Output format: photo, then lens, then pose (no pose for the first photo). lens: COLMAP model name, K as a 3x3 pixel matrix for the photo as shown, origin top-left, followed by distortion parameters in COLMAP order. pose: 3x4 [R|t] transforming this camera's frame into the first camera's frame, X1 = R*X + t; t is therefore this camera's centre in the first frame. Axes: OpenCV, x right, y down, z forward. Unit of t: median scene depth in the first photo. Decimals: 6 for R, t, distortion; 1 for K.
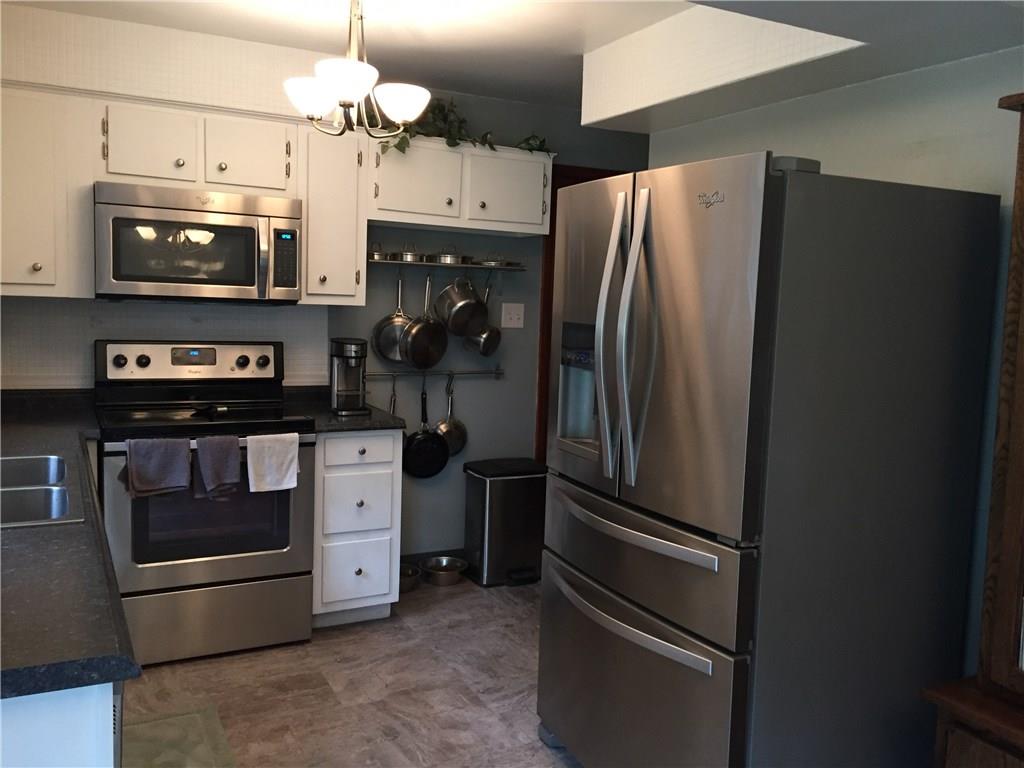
lens RADIAL K [[869.1, 0, 515.6], [0, 869.1, 383.6], [0, 0, 1]] dist [0.069303, -0.073106]
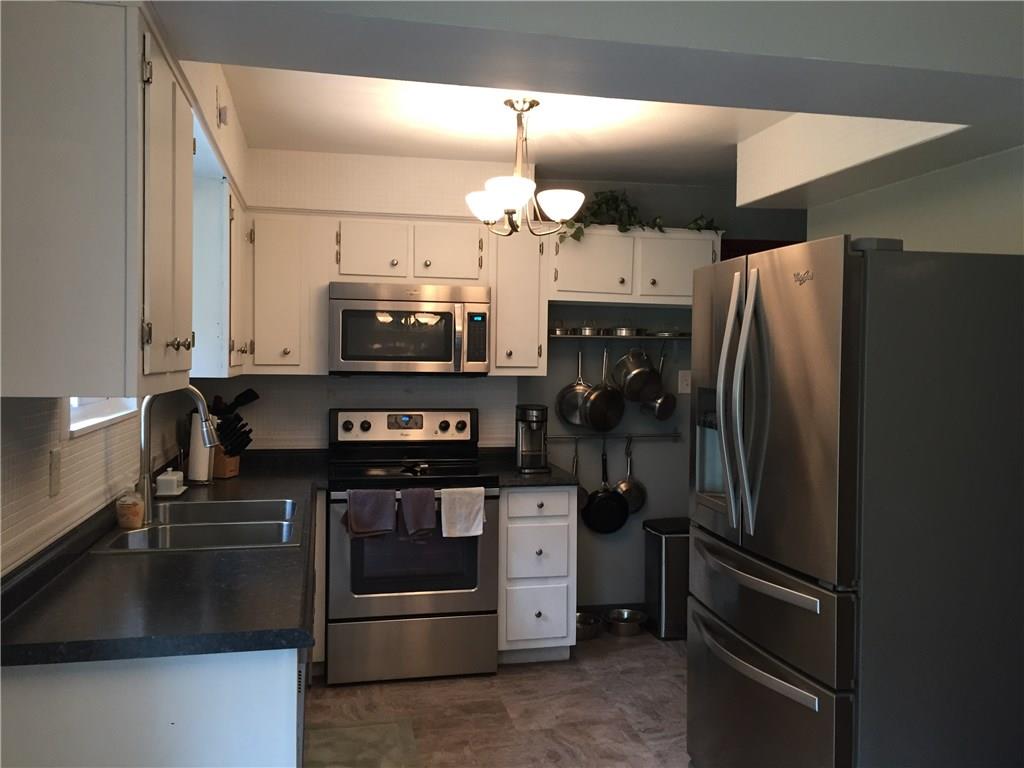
lens RADIAL K [[869.1, 0, 513.5], [0, 869.1, 383.8], [0, 0, 1]] dist [0.069303, -0.073106]
pose [[0.964423, -0.017555, -0.263782, 0.094533], [-0.002780, 0.997064, -0.076520, 0.008357], [0.264351, 0.074531, 0.961542, -0.106662]]
